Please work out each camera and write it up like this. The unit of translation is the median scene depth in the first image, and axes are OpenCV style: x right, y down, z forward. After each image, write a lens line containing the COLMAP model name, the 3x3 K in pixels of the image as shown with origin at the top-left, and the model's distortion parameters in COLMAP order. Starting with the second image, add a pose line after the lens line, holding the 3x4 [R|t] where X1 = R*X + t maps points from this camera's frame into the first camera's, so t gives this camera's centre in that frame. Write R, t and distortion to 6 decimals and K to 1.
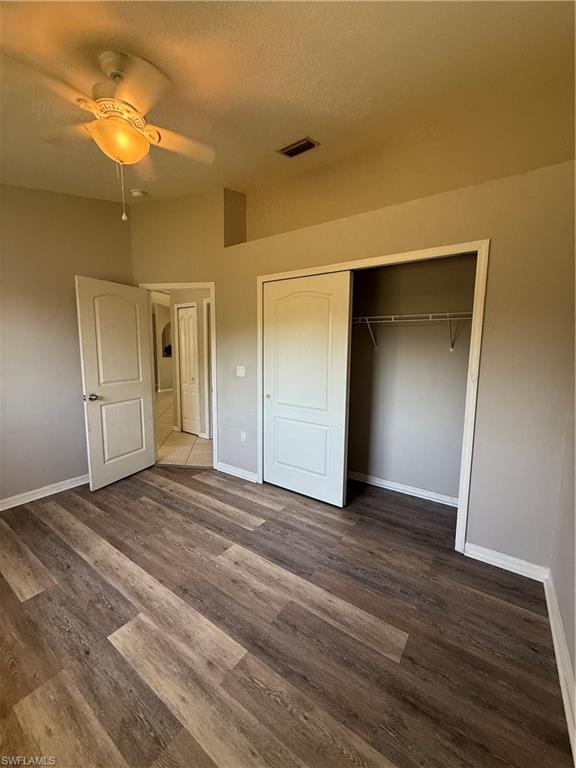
lens RADIAL K [[305.2, 0, 288.1], [0, 305.2, 382.7], [0, 0, 1]] dist [0.002171, -0.000074]
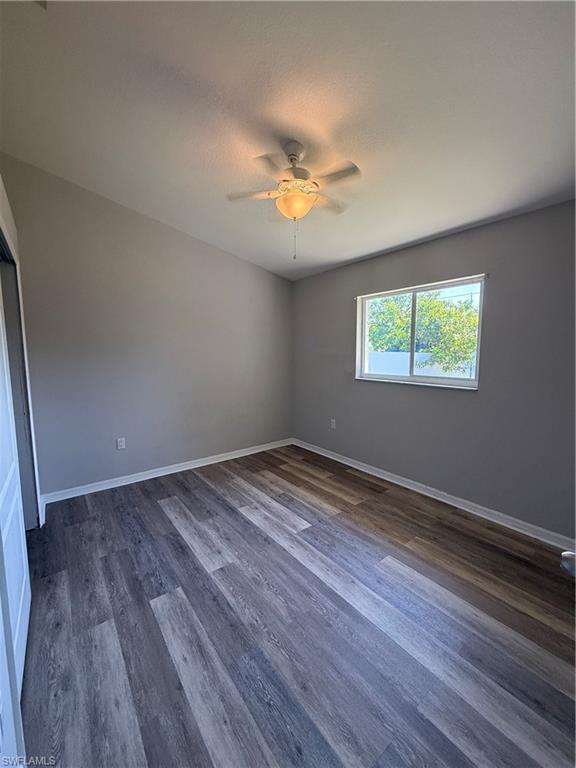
lens RADIAL K [[305.2, 0, 288.9], [0, 305.2, 383.6], [0, 0, 1]] dist [0.002171, -0.000074]
pose [[-0.955261, -0.036816, 0.293463, -0.699029], [0.030316, 0.974808, 0.220975, -0.212700], [-0.294205, 0.219985, -0.930080, 1.806897]]
